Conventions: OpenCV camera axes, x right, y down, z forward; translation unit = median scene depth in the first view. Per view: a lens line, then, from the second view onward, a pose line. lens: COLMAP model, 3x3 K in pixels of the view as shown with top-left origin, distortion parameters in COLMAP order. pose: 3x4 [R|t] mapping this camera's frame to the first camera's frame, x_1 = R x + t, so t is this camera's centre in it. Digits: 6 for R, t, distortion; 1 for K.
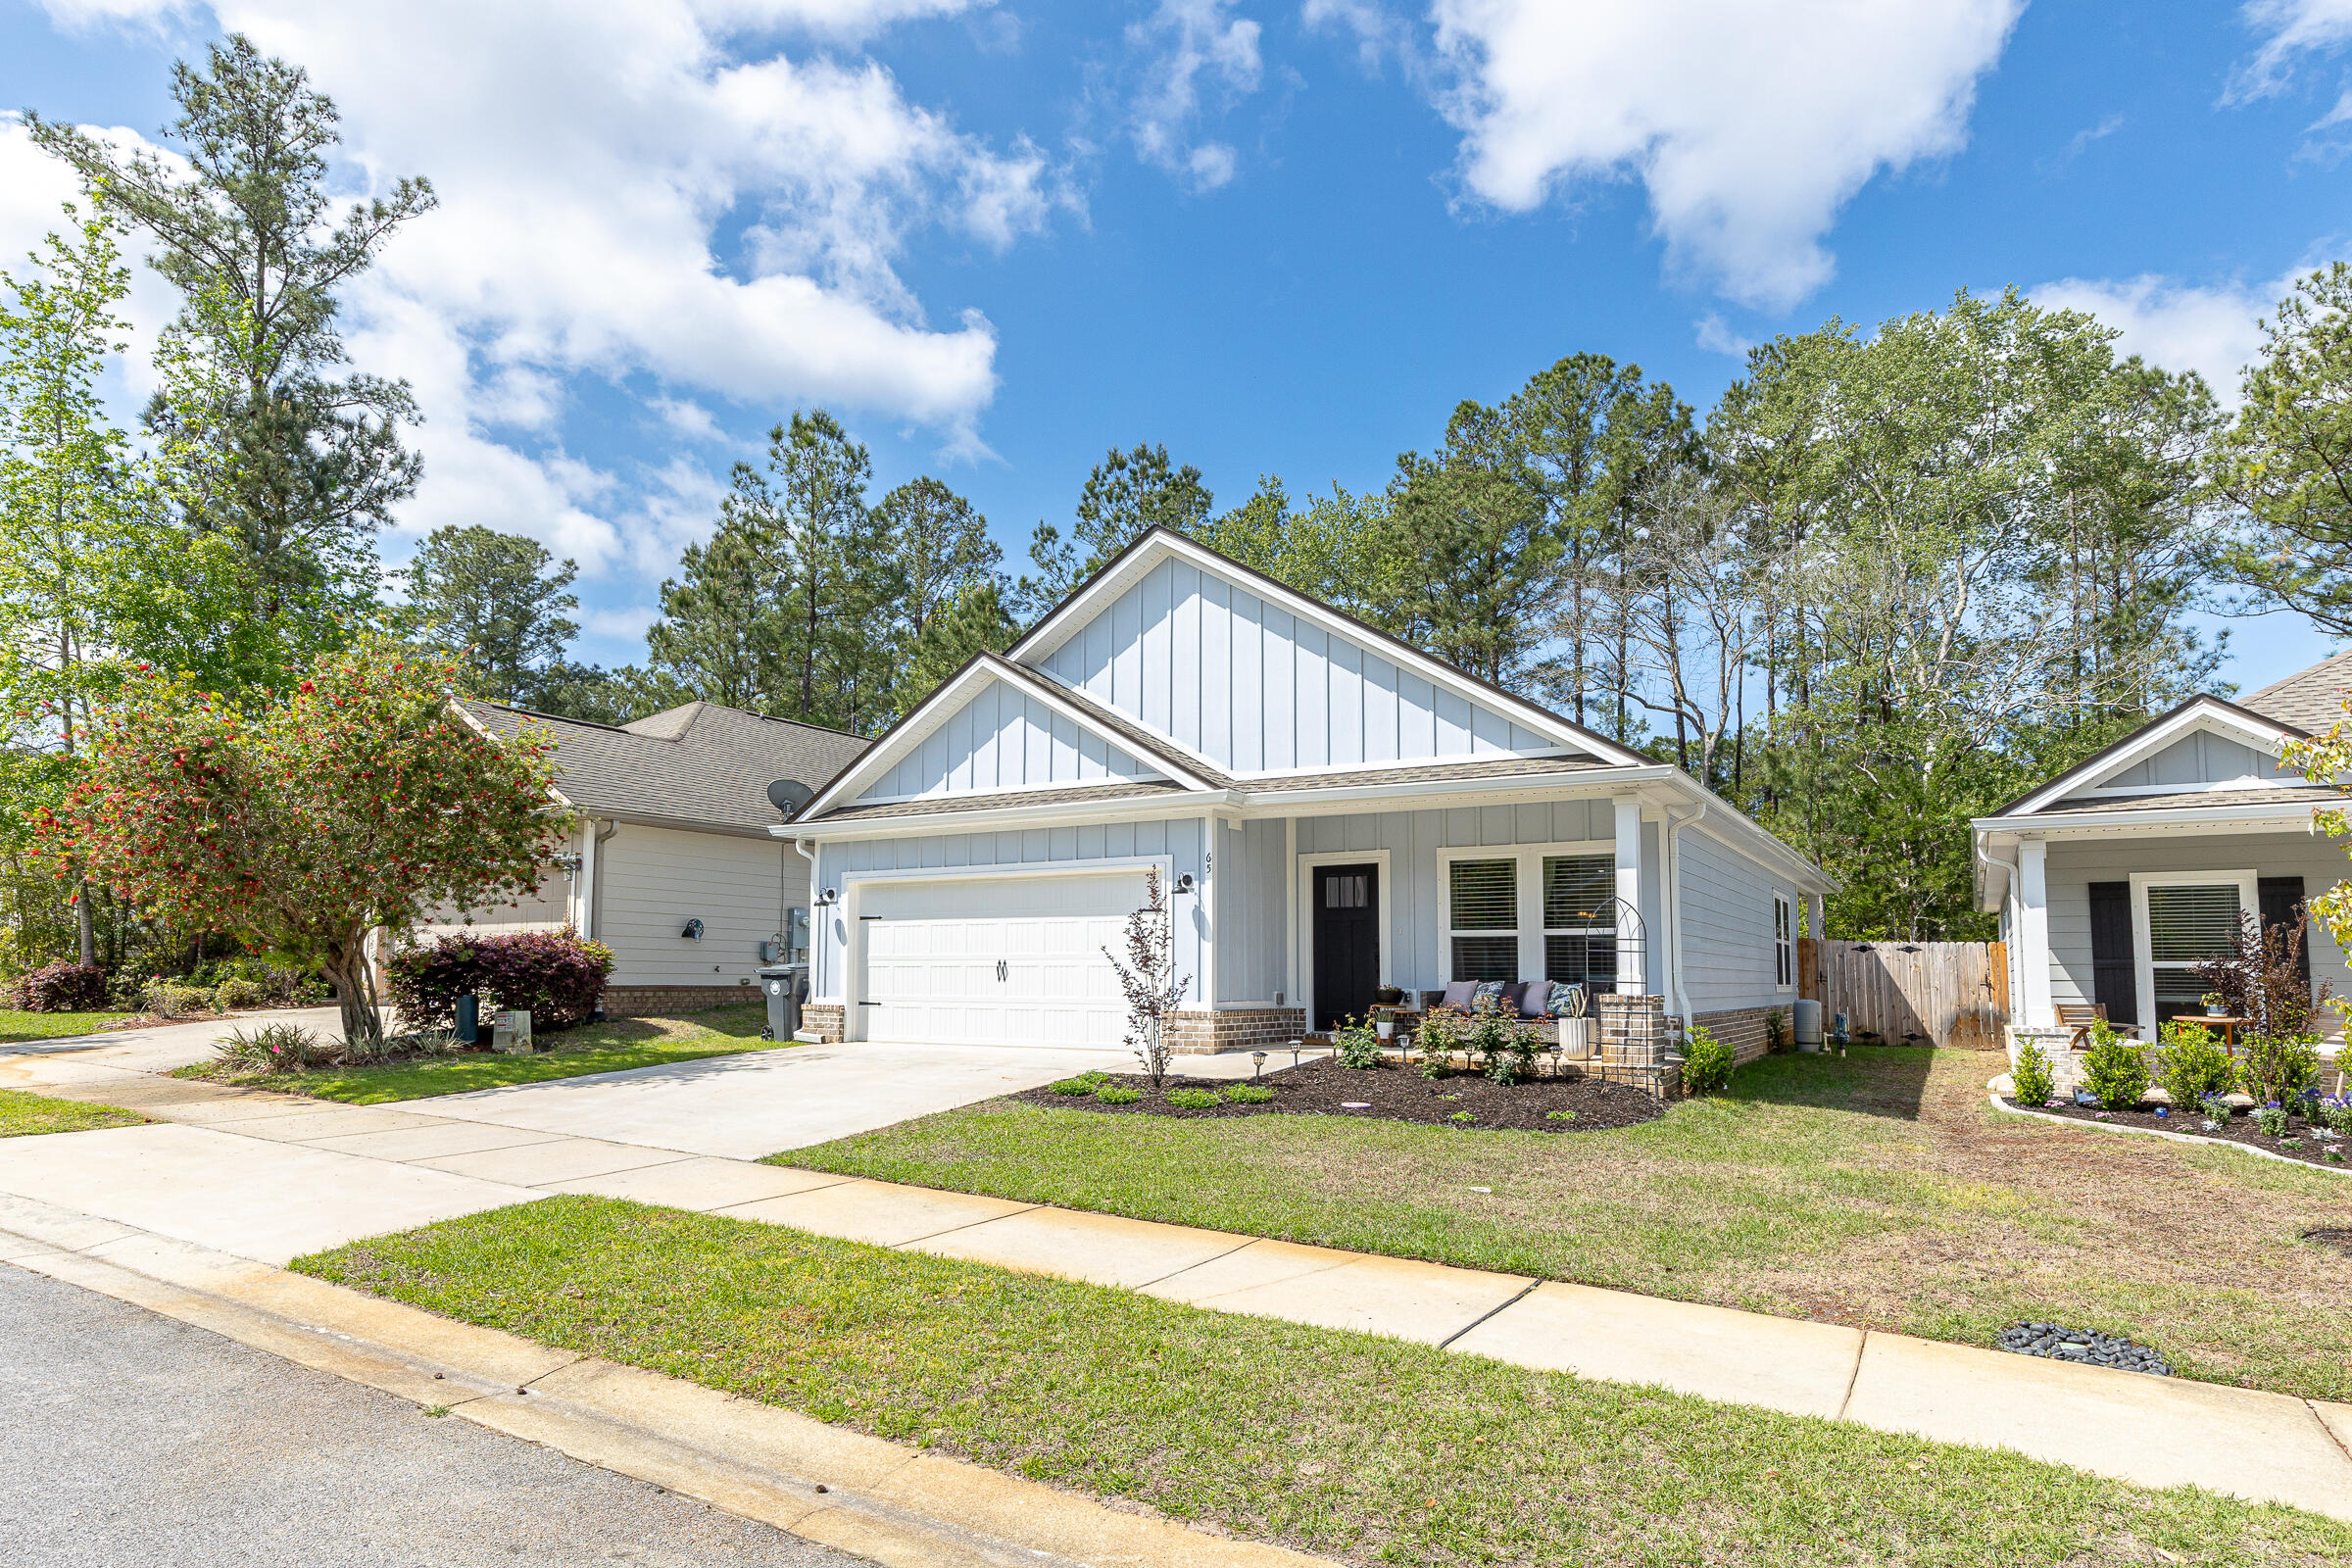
lens RADIAL K [[1272.3, 0, 1145.8], [0, 1272.3, 901.0], [0, 0, 1]] dist [-0.012955, 0.003465]
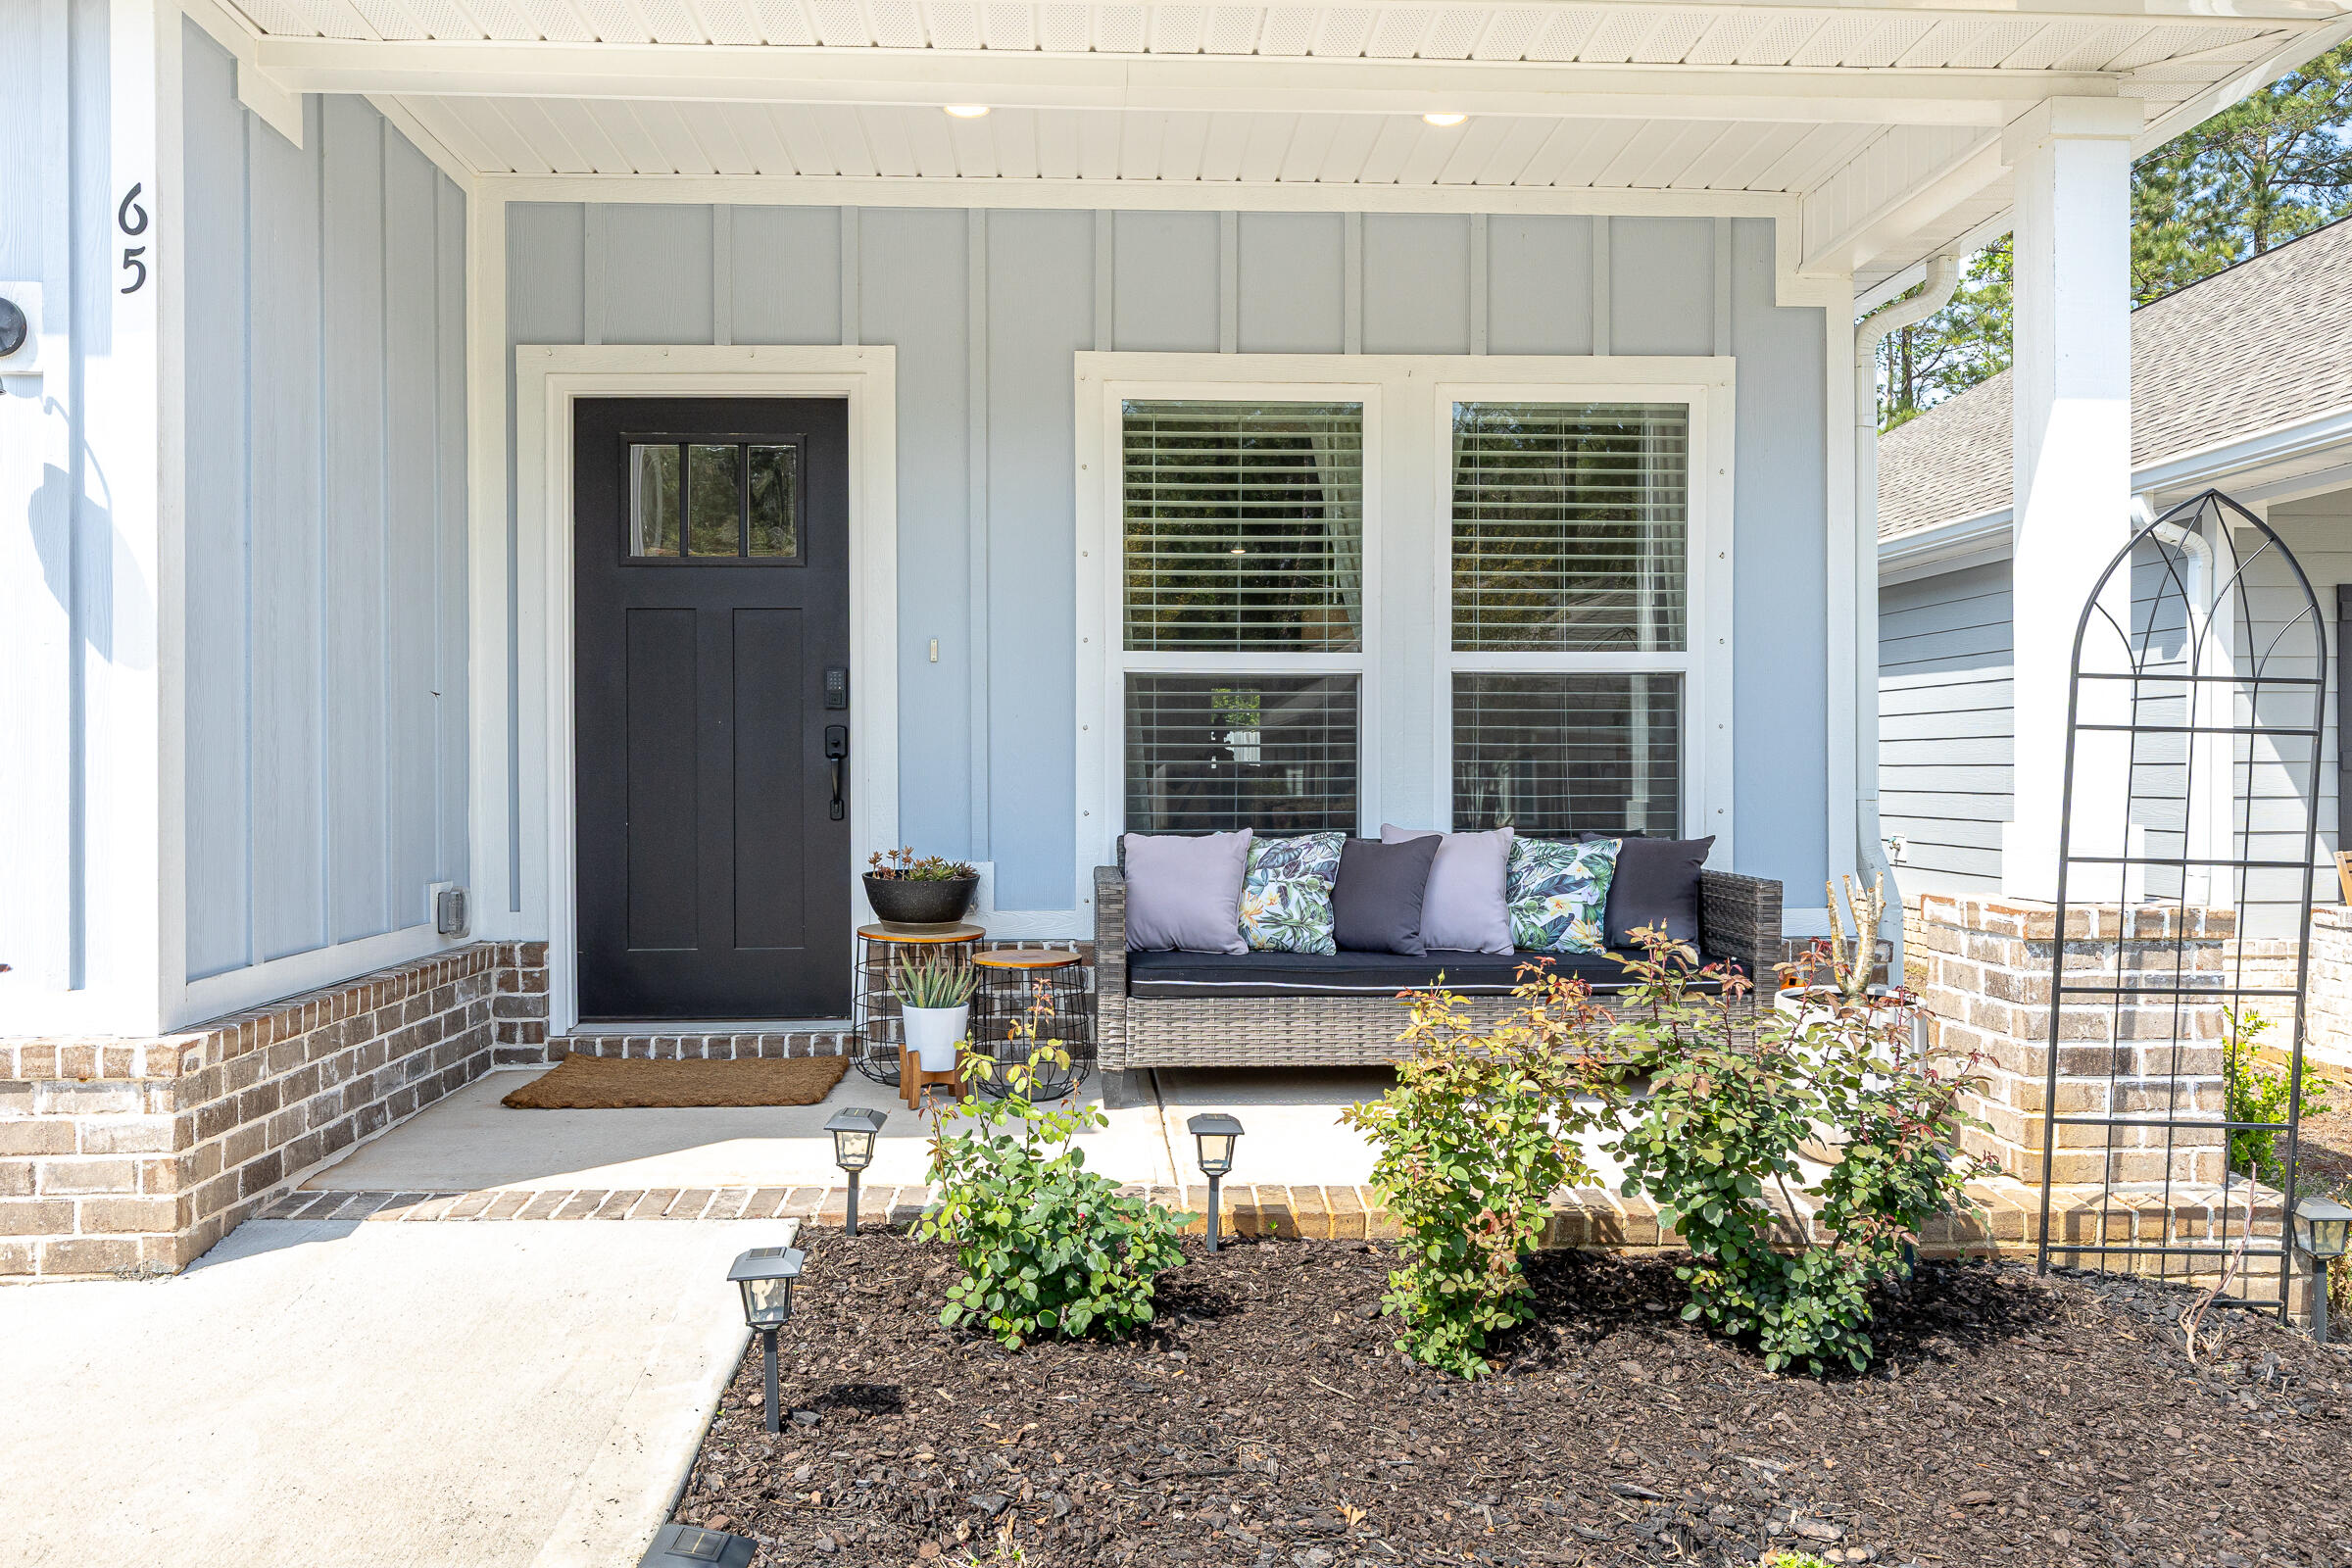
lens RADIAL K [[1710.9, 0, 1101.8], [0, 1710.9, 771.2], [0, 0, 1]] dist [-0.004196, 0.005860]
pose [[0.831422, -0.008400, 0.555577, 0.026699], [-0.026689, 0.998128, 0.055030, 0.028720], [-0.555000, -0.060581, 0.829642, 0.683109]]
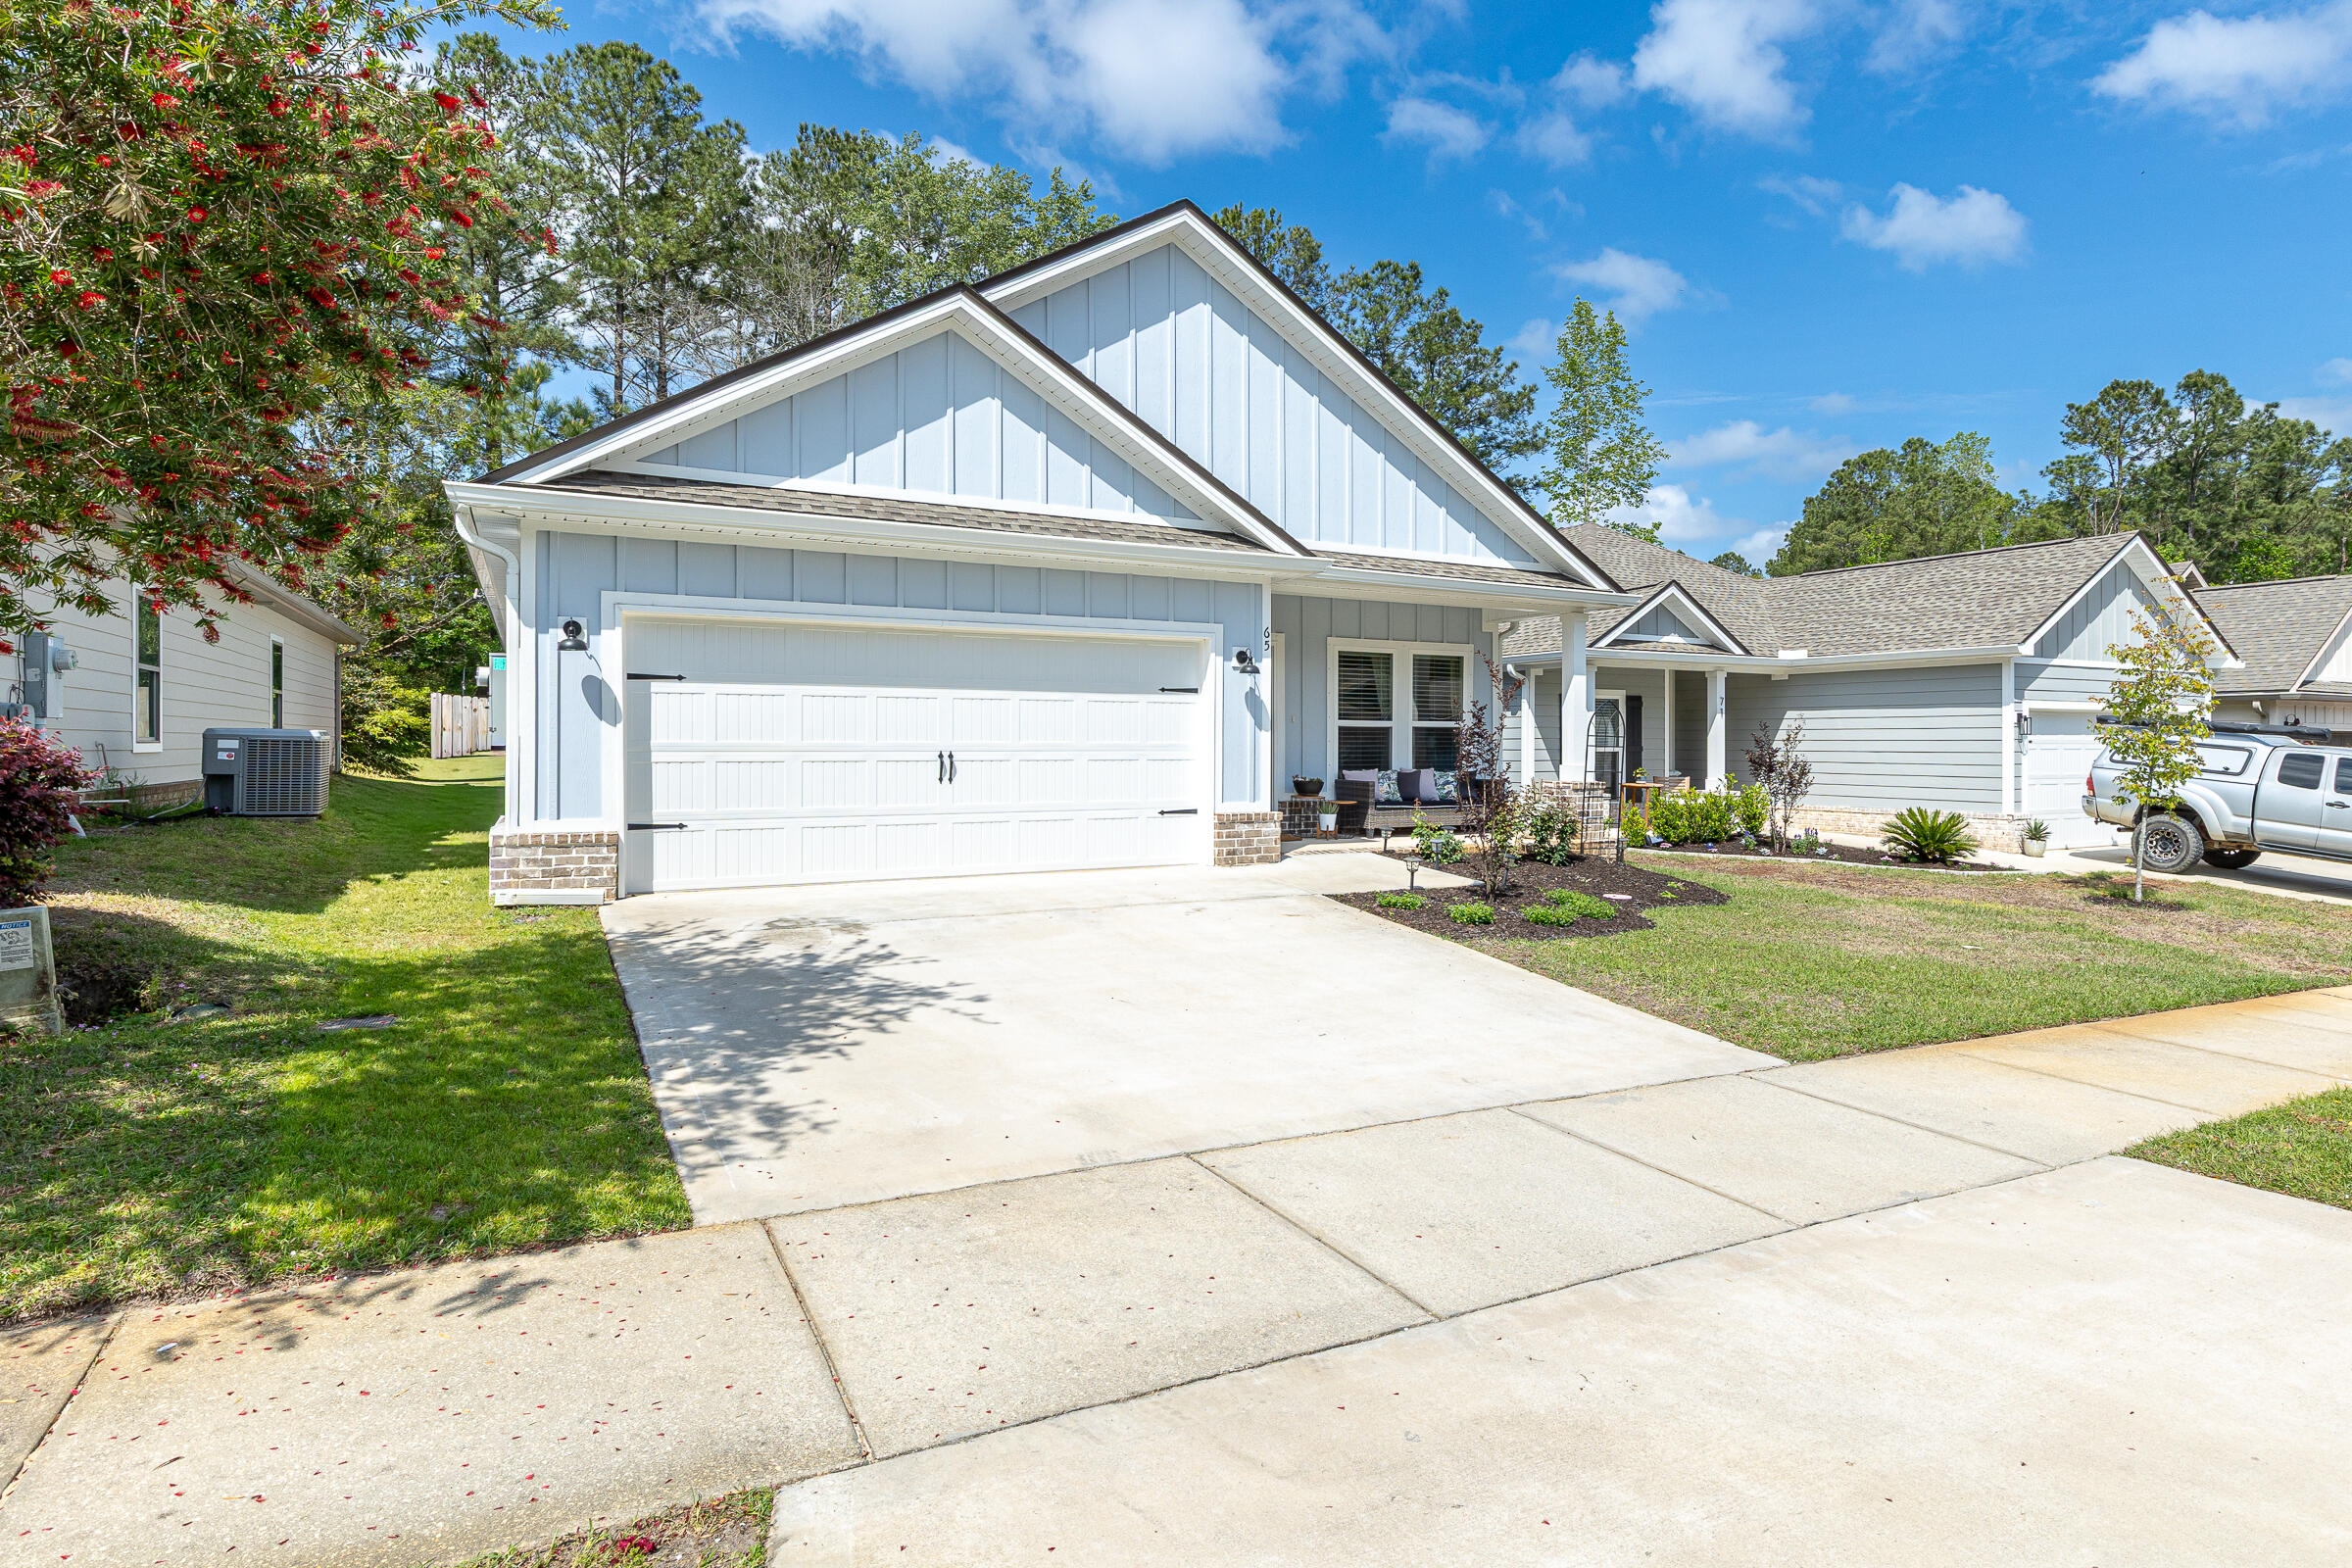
lens RADIAL K [[1272.3, 0, 1207.0], [0, 1272.3, 731.7], [0, 0, 1]] dist [-0.012955, 0.003465]
pose [[0.495705, 0.004380, 0.868480, -0.682692], [-0.051568, 0.998371, 0.024398, 0.013158], [-0.866958, -0.056880, 0.495124, 0.585075]]
